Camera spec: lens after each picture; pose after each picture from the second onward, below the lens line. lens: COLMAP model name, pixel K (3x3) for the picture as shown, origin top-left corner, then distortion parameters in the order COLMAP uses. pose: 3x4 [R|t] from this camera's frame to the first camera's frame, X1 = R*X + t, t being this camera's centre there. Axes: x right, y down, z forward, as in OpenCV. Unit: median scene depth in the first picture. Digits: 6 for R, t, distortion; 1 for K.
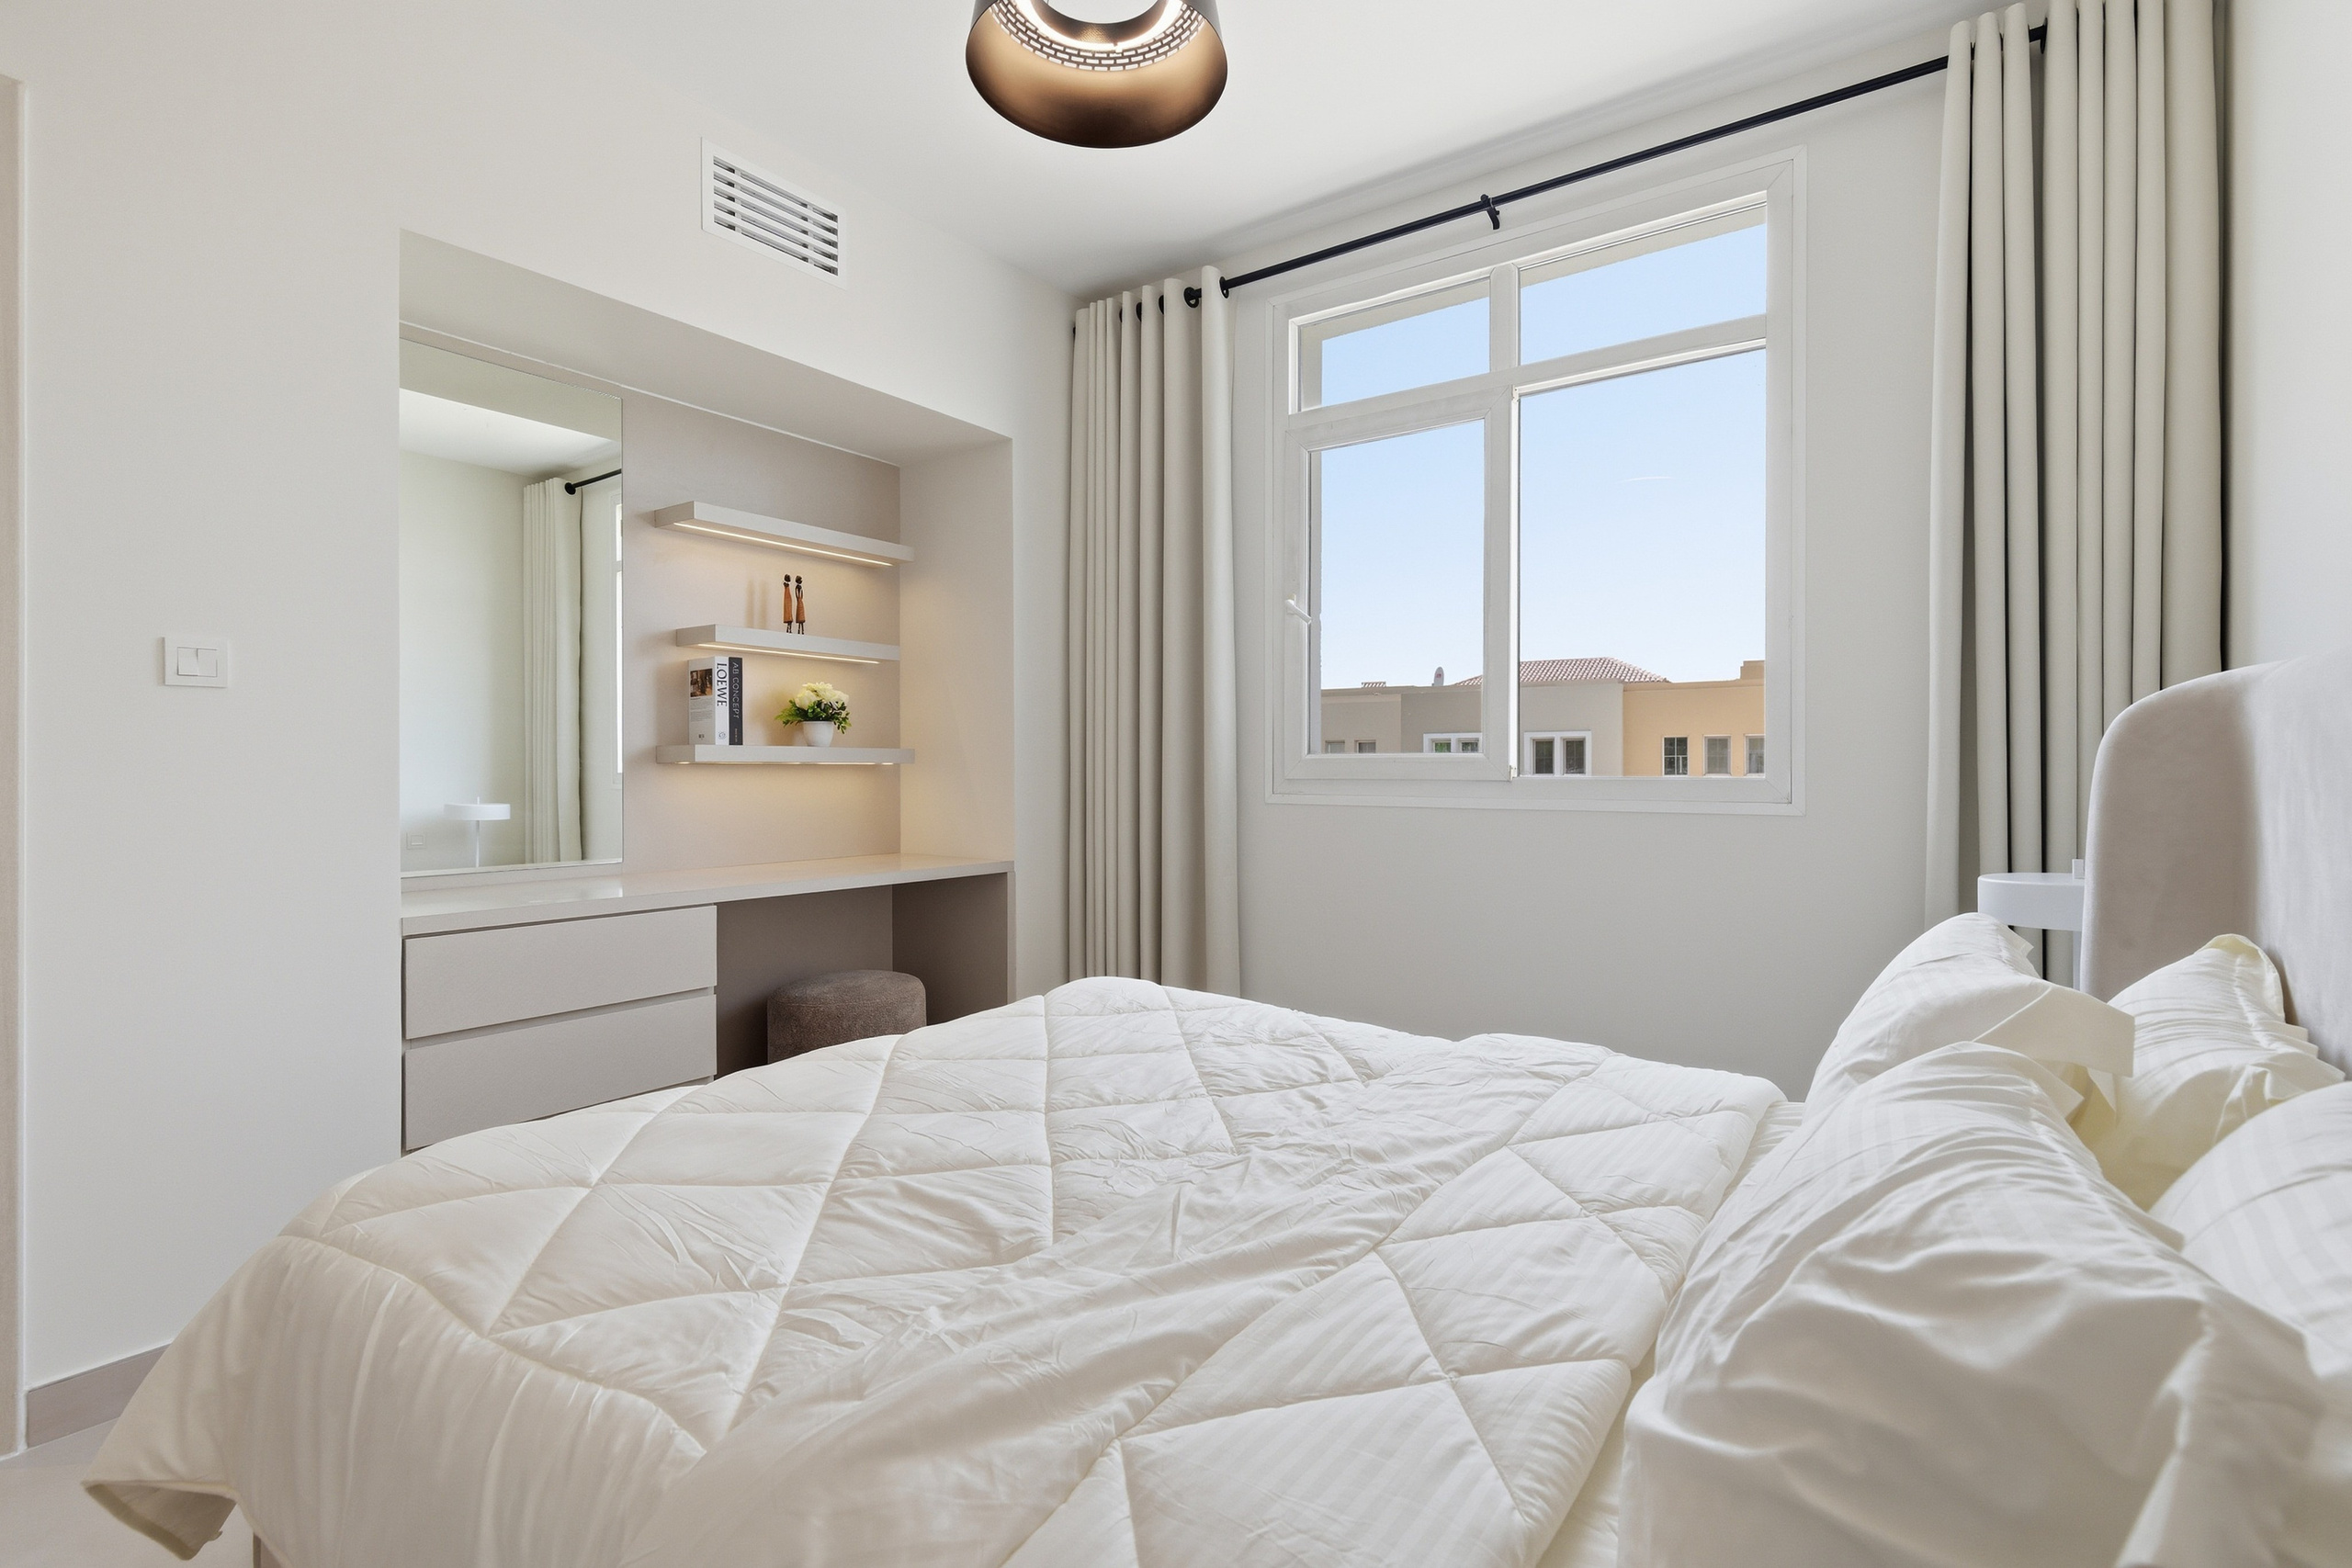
lens RADIAL K [[1085.1, 0, 1189.8], [0, 1085.1, 759.9], [0, 0, 1]] dist [0.001952, -0.000016]
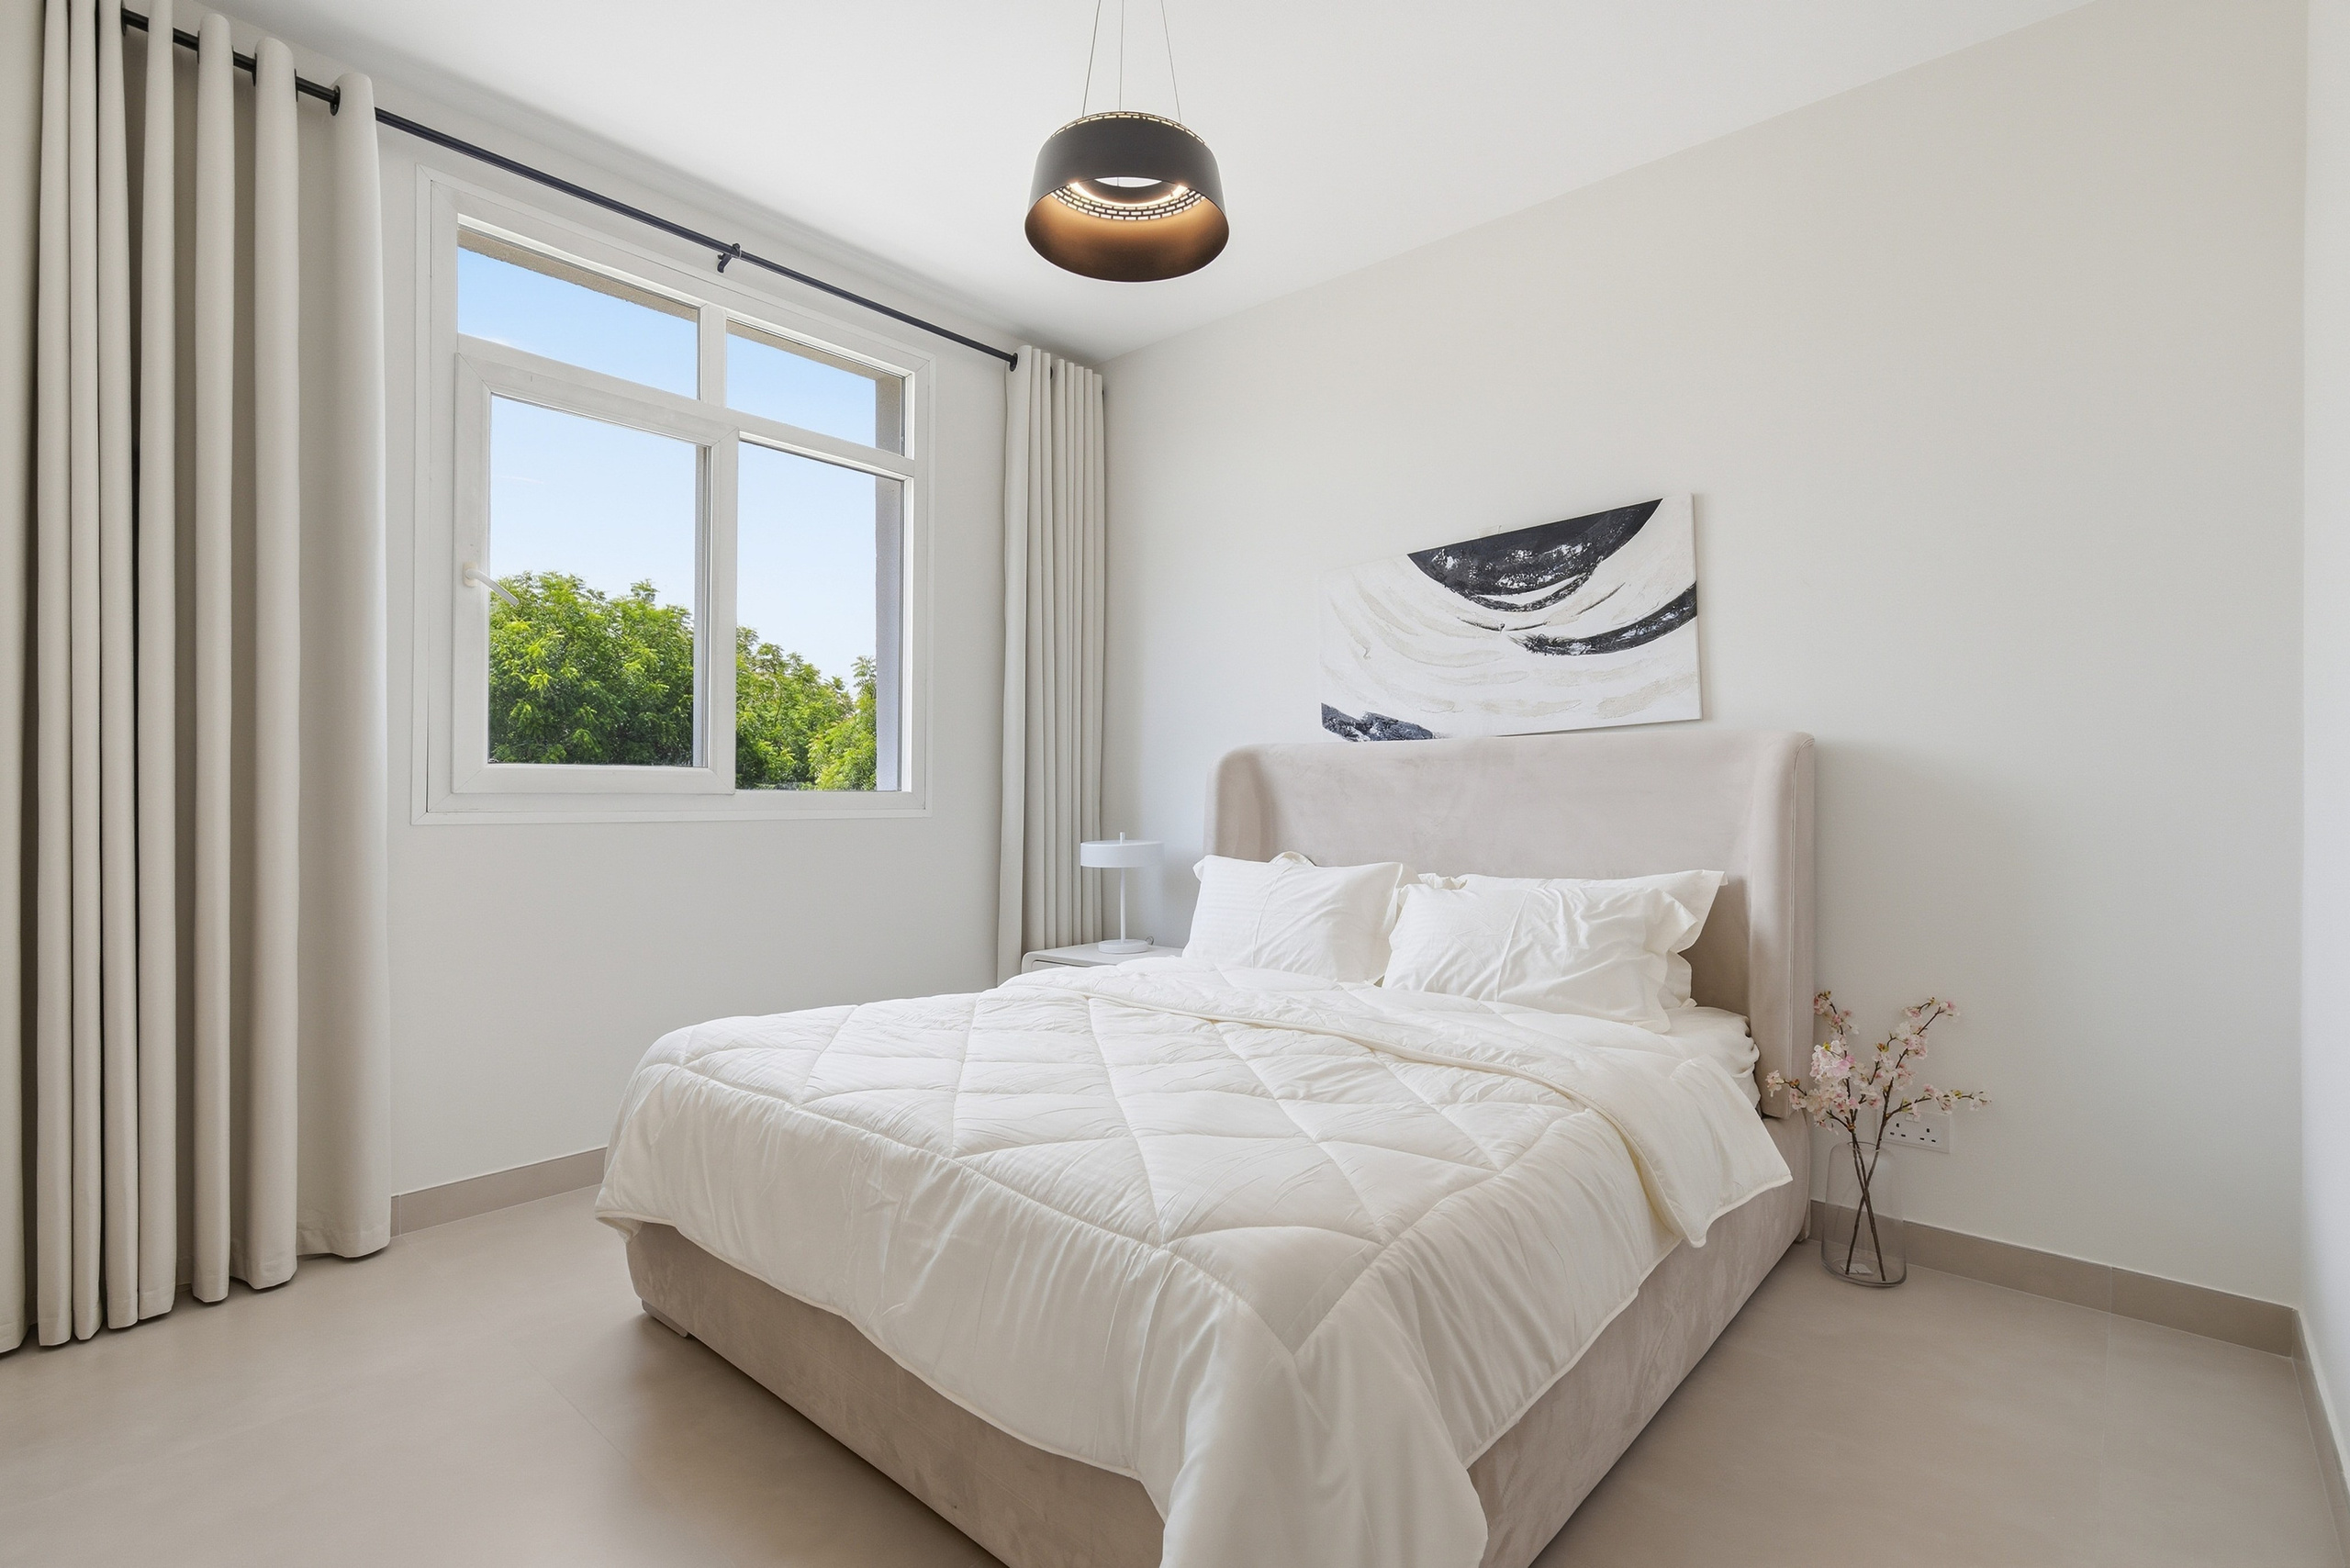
lens RADIAL K [[1084.3, 0, 1185.8], [0, 1084.3, 798.2], [0, 0, 1]] dist [0.001952, -0.000016]
pose [[0.104448, -0.007622, 0.994501, -0.443777], [-0.017347, 0.999805, 0.009484, 0.002968], [-0.994379, -0.018242, 0.104295, 0.262701]]
